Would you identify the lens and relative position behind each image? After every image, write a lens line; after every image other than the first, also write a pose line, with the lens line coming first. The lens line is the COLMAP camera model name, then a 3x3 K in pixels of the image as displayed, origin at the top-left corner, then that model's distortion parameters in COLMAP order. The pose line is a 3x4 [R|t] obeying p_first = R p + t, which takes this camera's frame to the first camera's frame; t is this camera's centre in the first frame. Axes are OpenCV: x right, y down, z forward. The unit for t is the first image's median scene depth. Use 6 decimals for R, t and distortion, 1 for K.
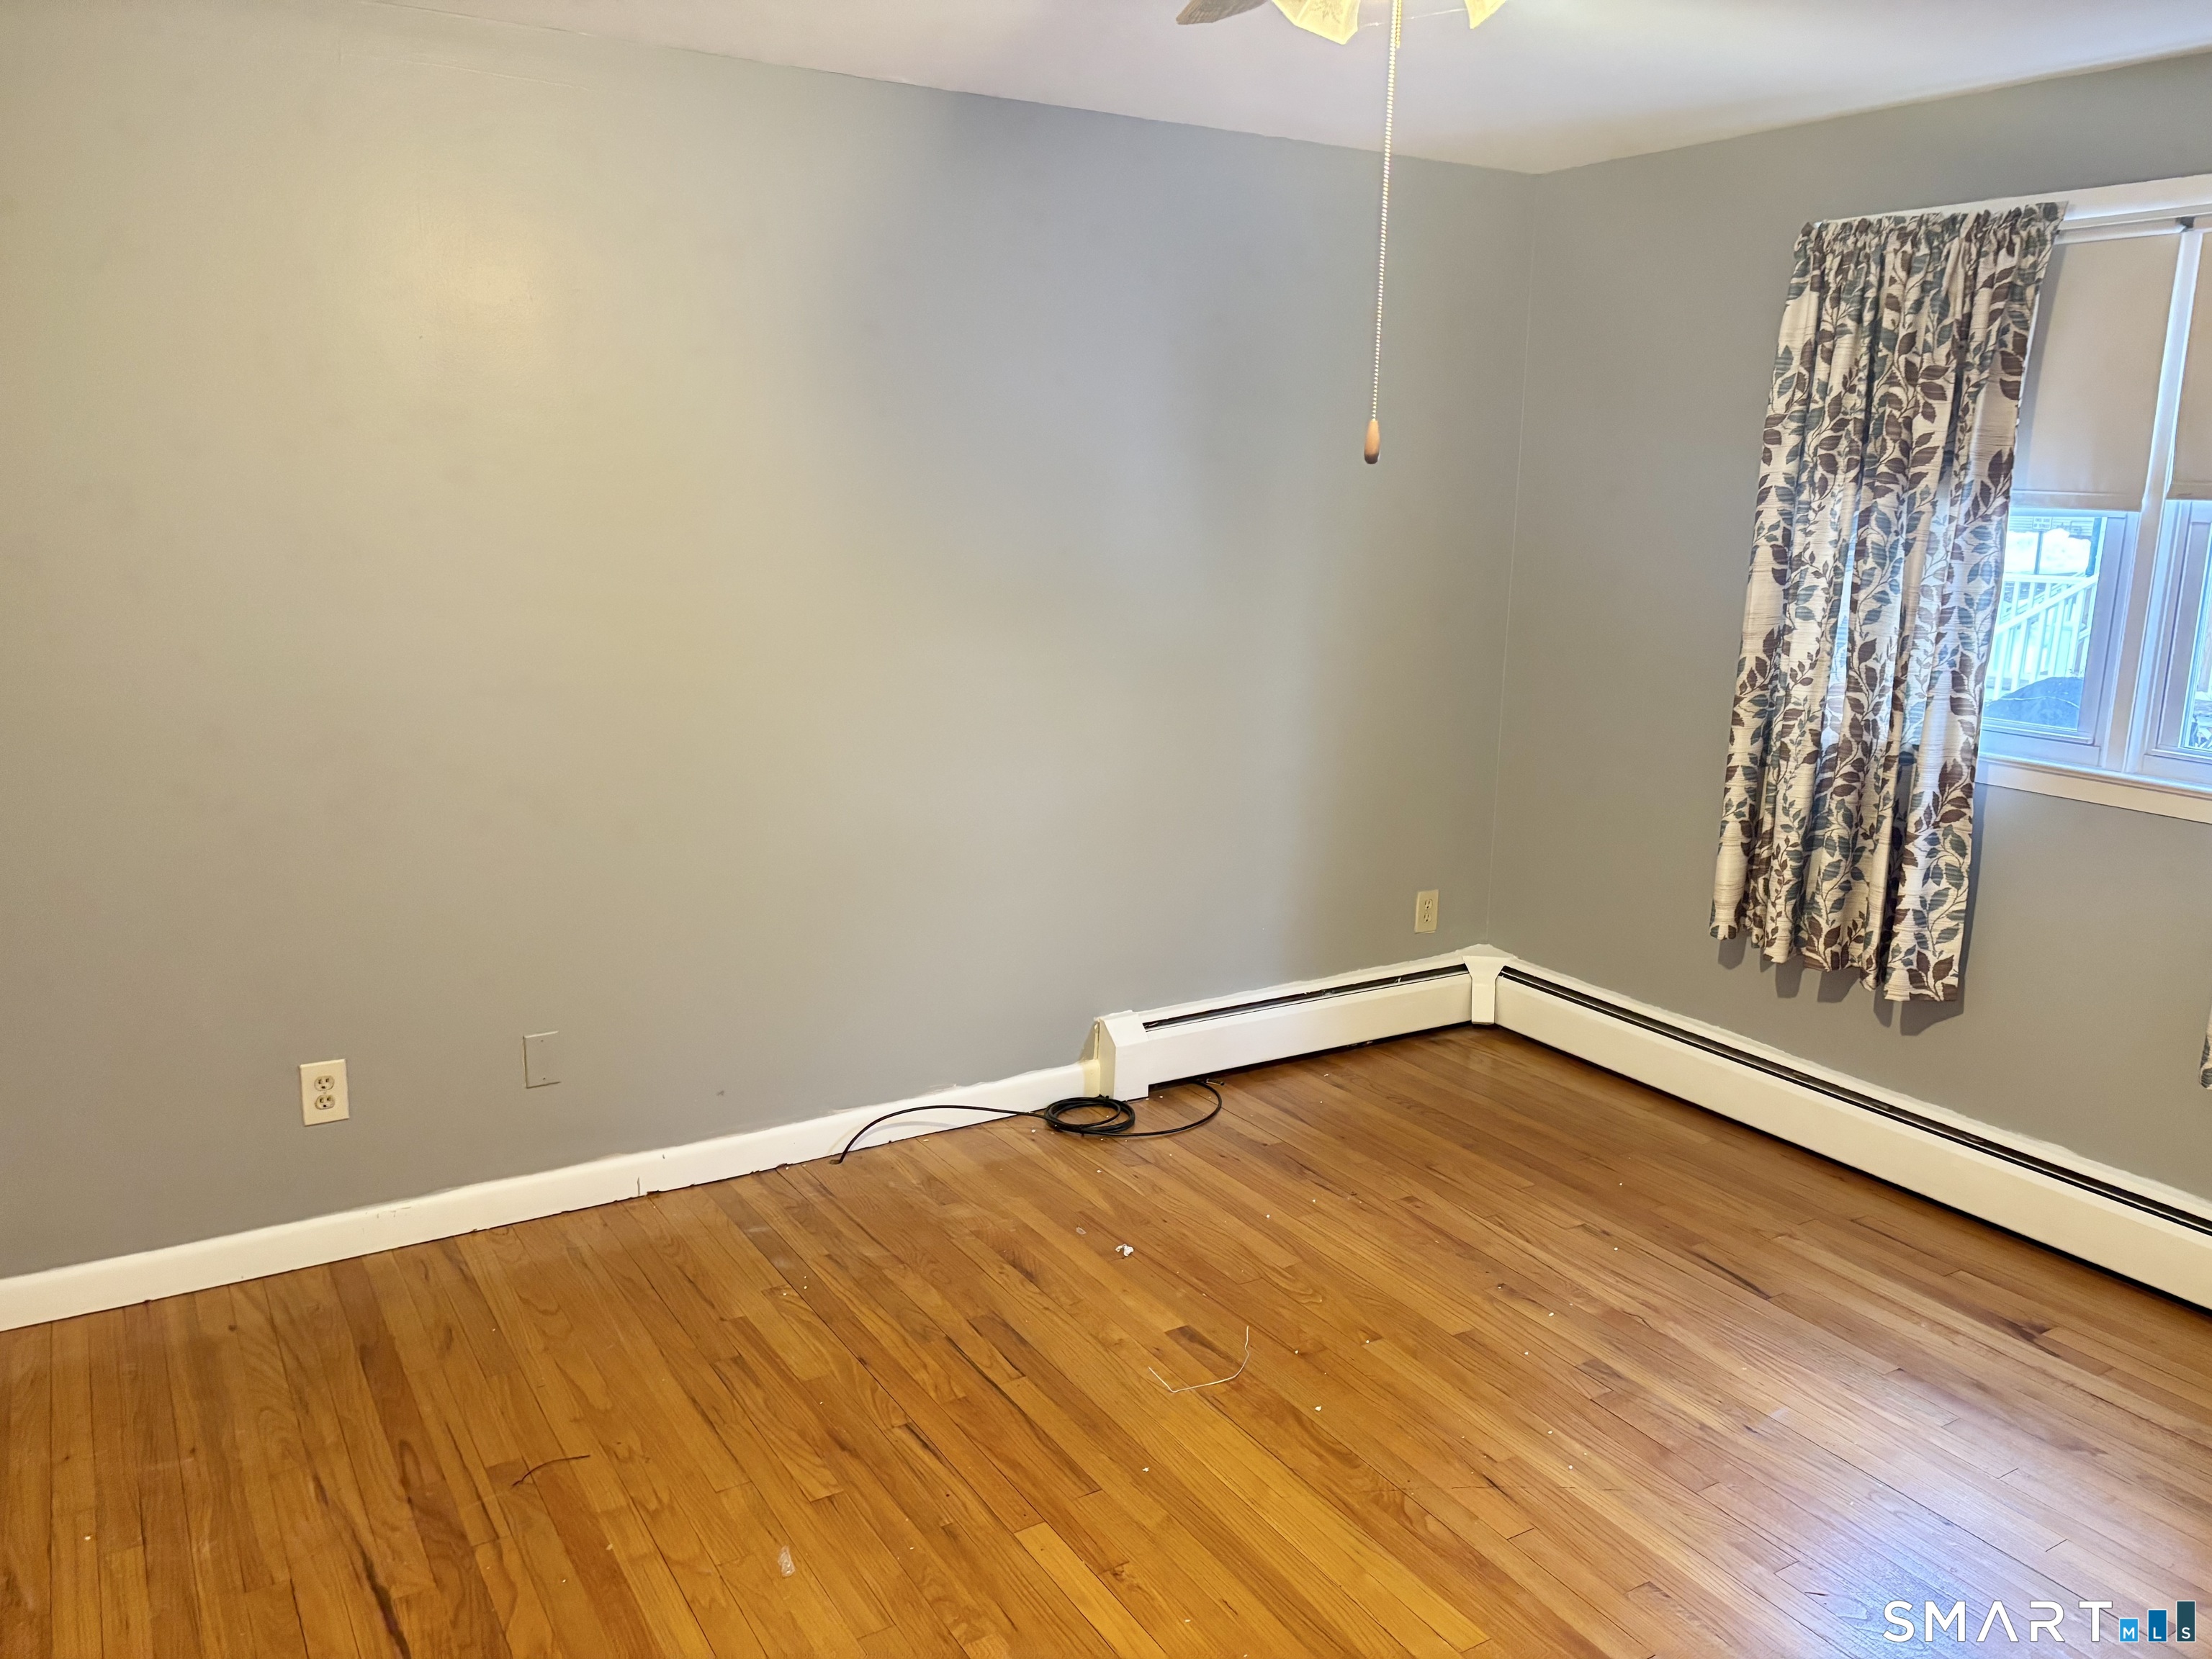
lens RADIAL K [[1666.7, 0, 1102.5], [0, 1666.7, 829.0], [0, 0, 1]] dist [0.004567, -0.001964]
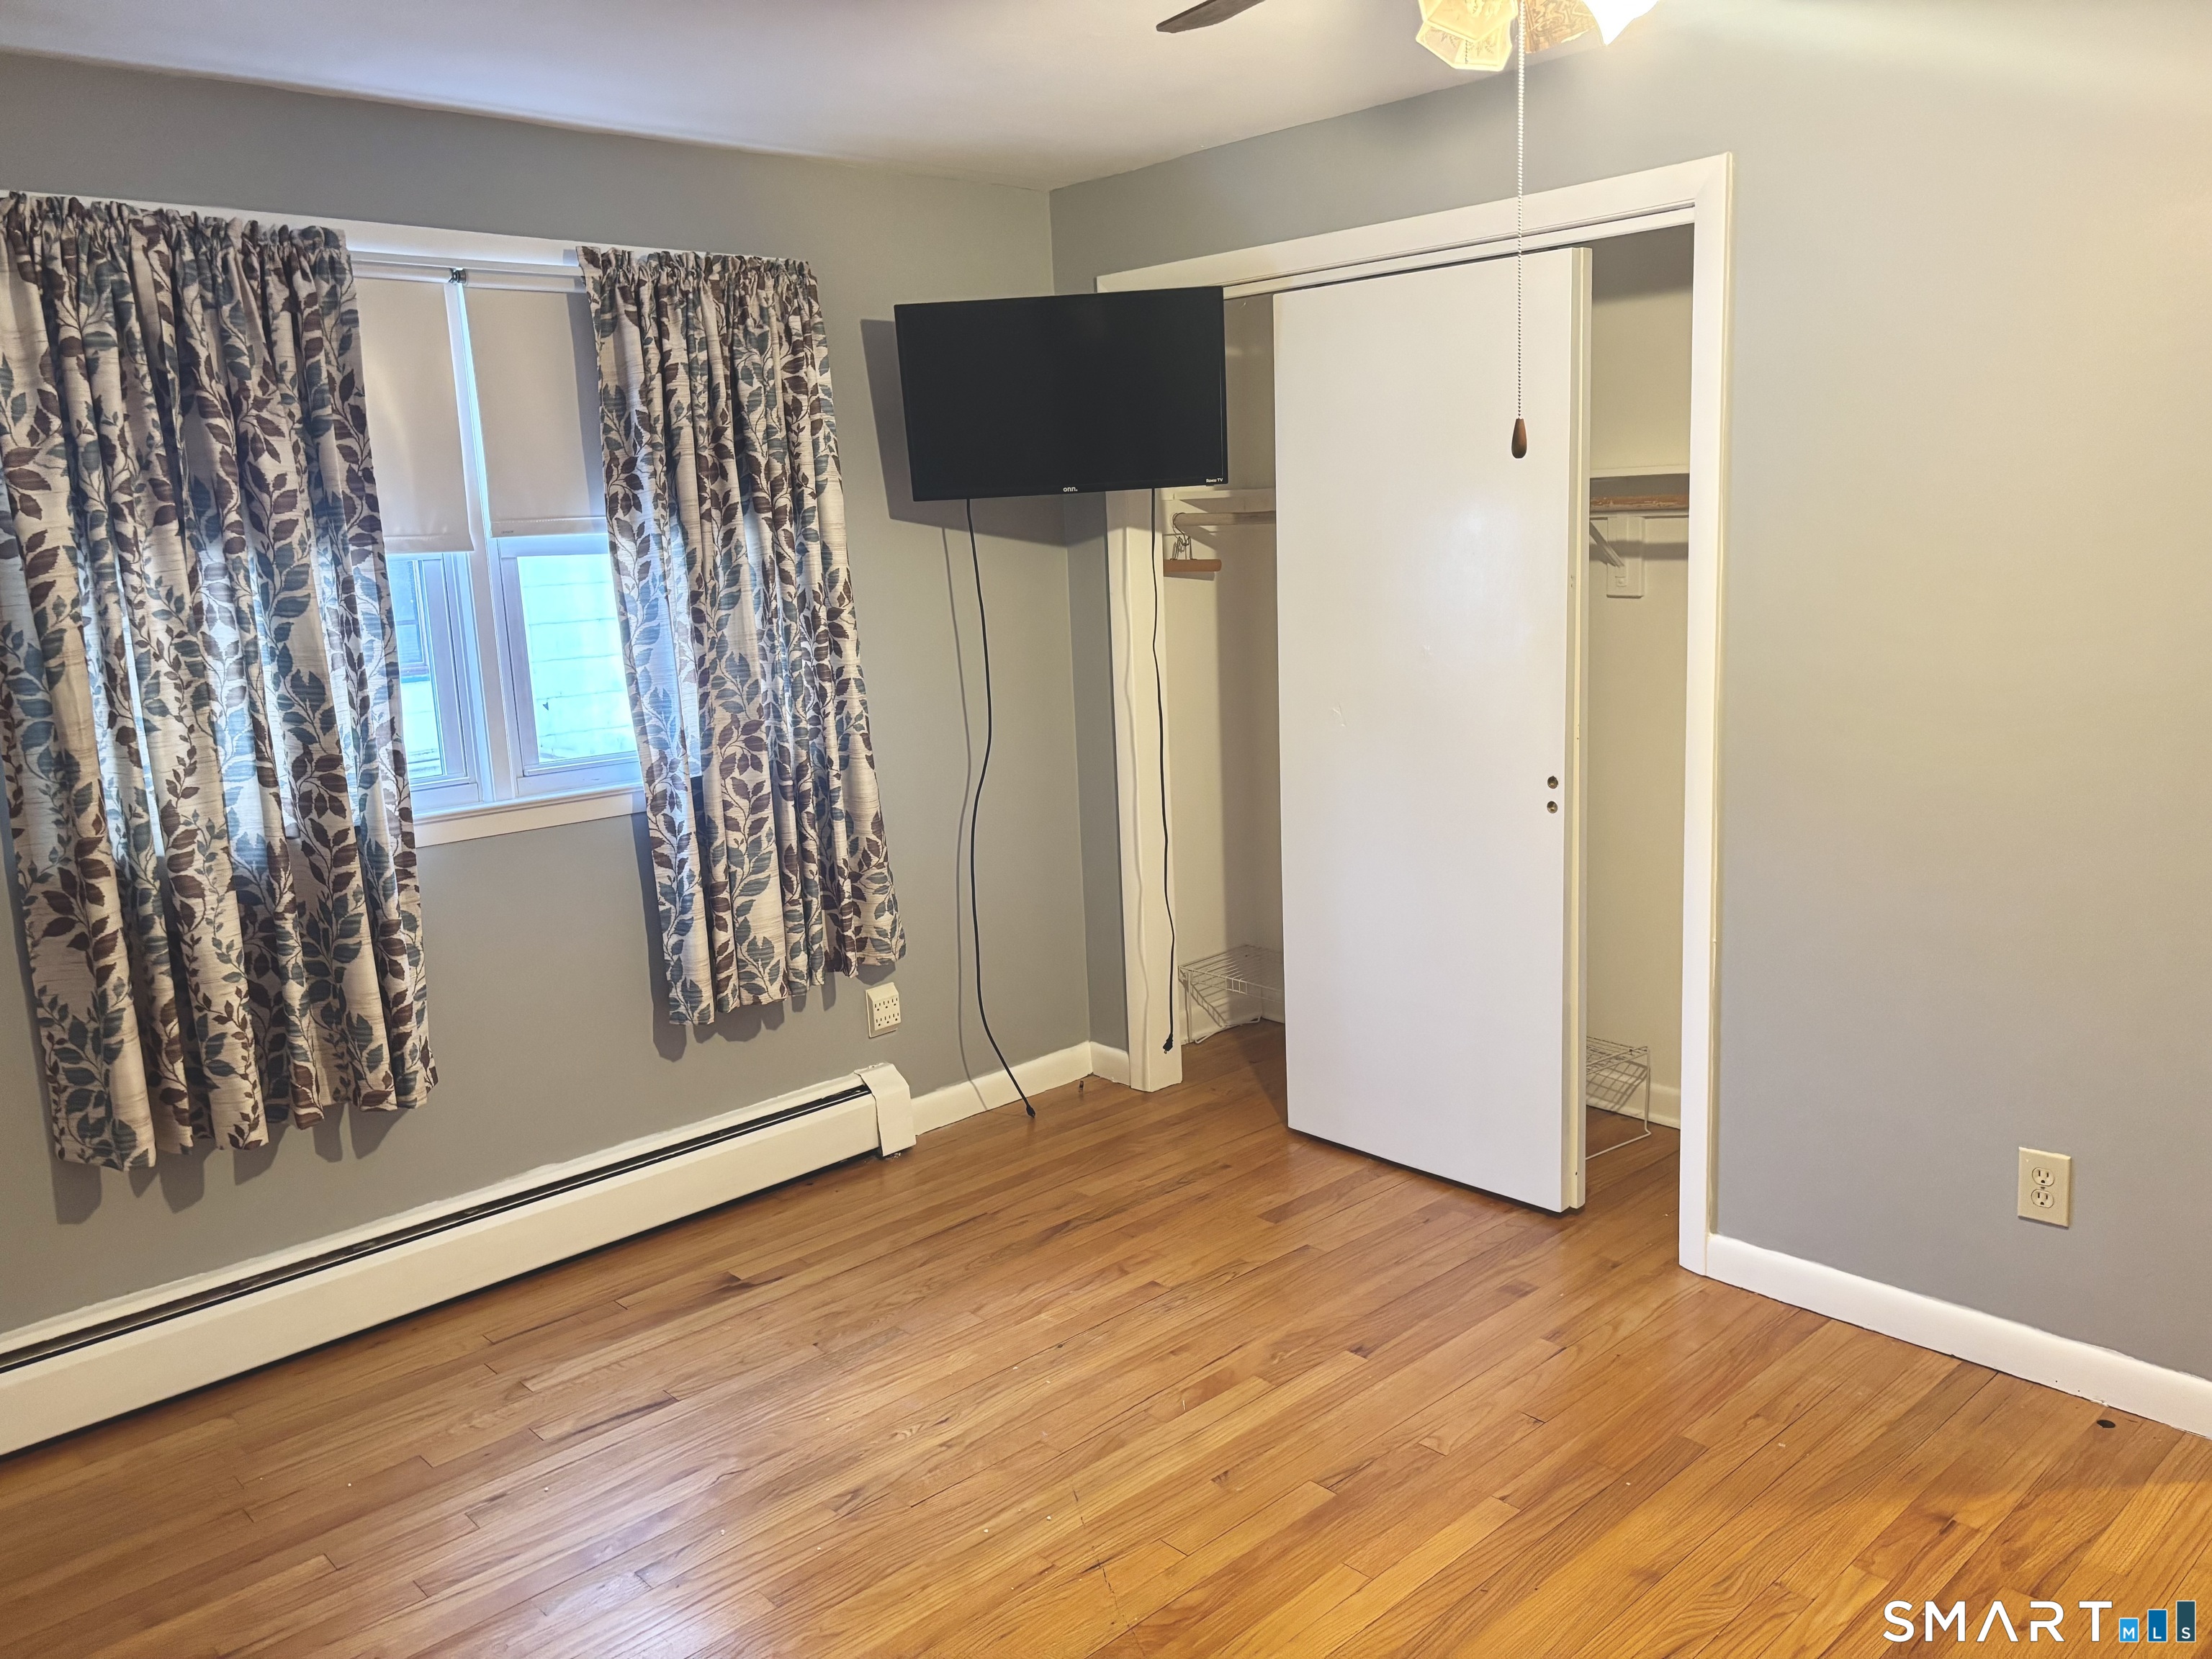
lens RADIAL K [[1666.7, 0, 1102.4], [0, 1666.7, 826.0], [0, 0, 1]] dist [0.004567, -0.001964]
pose [[-0.209456, -0.184480, 0.960258, -0.443629], [0.245386, 0.940699, 0.234247, -0.162324], [-0.946527, 0.284698, -0.151766, 0.771982]]
